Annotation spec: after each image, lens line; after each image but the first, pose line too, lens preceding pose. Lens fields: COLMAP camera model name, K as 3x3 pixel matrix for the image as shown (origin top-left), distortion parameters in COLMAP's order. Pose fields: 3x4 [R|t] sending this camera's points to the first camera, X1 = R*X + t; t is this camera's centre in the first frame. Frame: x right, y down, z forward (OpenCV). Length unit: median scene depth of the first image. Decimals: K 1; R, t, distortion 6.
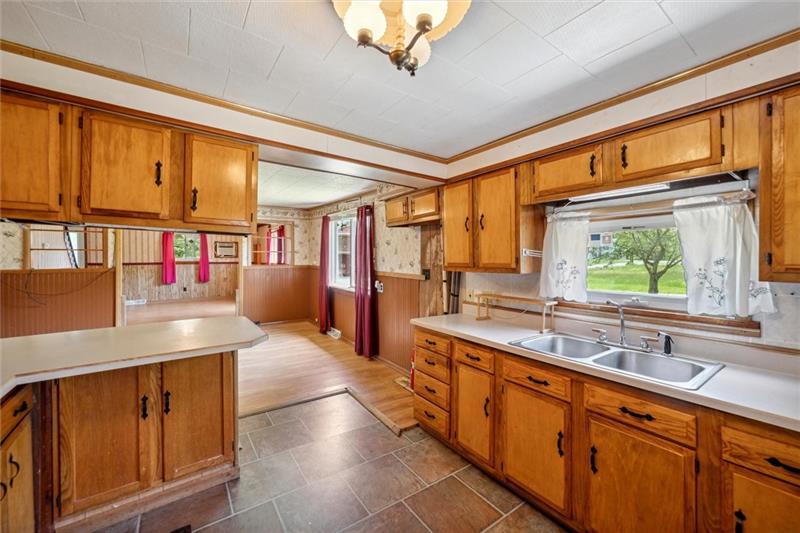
lens RADIAL K [[316.7, 0, 398.8], [0, 316.7, 260.4], [0, 0, 1]] dist [0.001467, -0.000277]
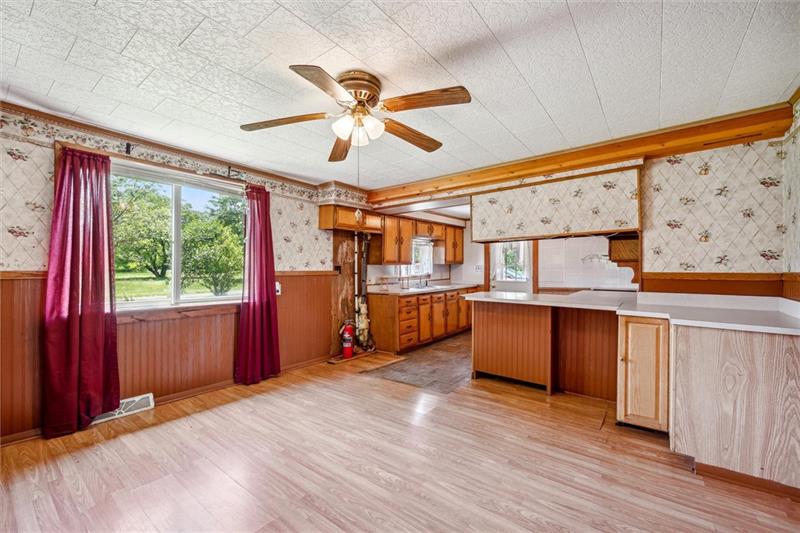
lens RADIAL K [[343.2, 0, 397.2], [0, 343.2, 266.9], [0, 0, 1]] dist [0.015069, -0.000028]
pose [[-0.301997, -0.004121, 0.953300, -2.072636], [0.008414, 0.999940, 0.006988, 0.038943], [-0.953272, 0.010131, -0.301944, 1.893576]]
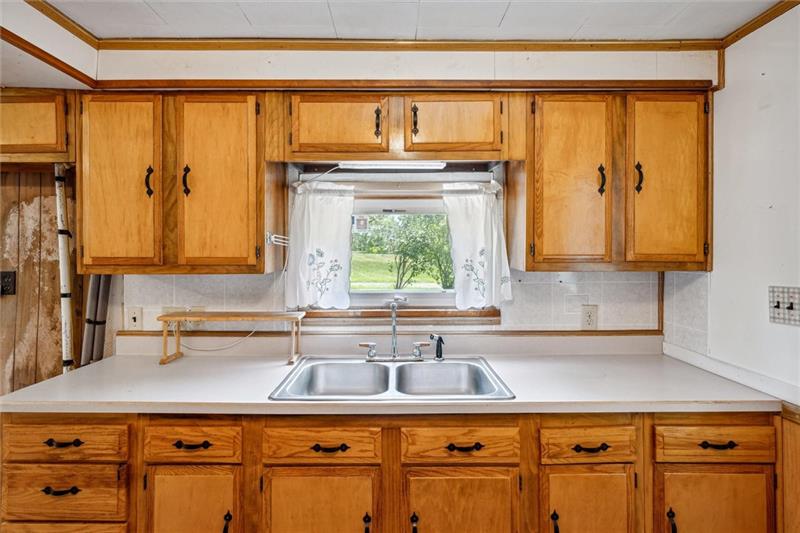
lens RADIAL K [[409.8, 0, 397.1], [0, 409.8, 243.3], [0, 0, 1]] dist [0.003025, -0.001345]
pose [[0.569556, 0.008110, 0.821913, -0.115440], [0.002572, 0.999929, -0.011649, -0.006332], [-0.821949, 0.008749, 0.569494, 0.344713]]
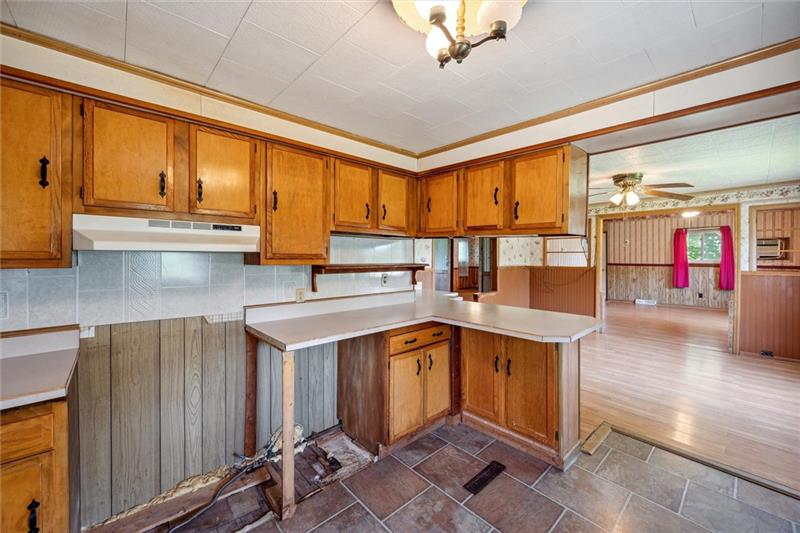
lens RADIAL K [[316.7, 0, 399.5], [0, 316.7, 257.2], [0, 0, 1]] dist [0.001467, -0.000277]
pose [[0.118217, 0.000737, -0.992987, 0.414171], [-0.016359, 0.999865, -0.001206, 0.000473], [0.992853, 0.016387, 0.118213, 0.307548]]
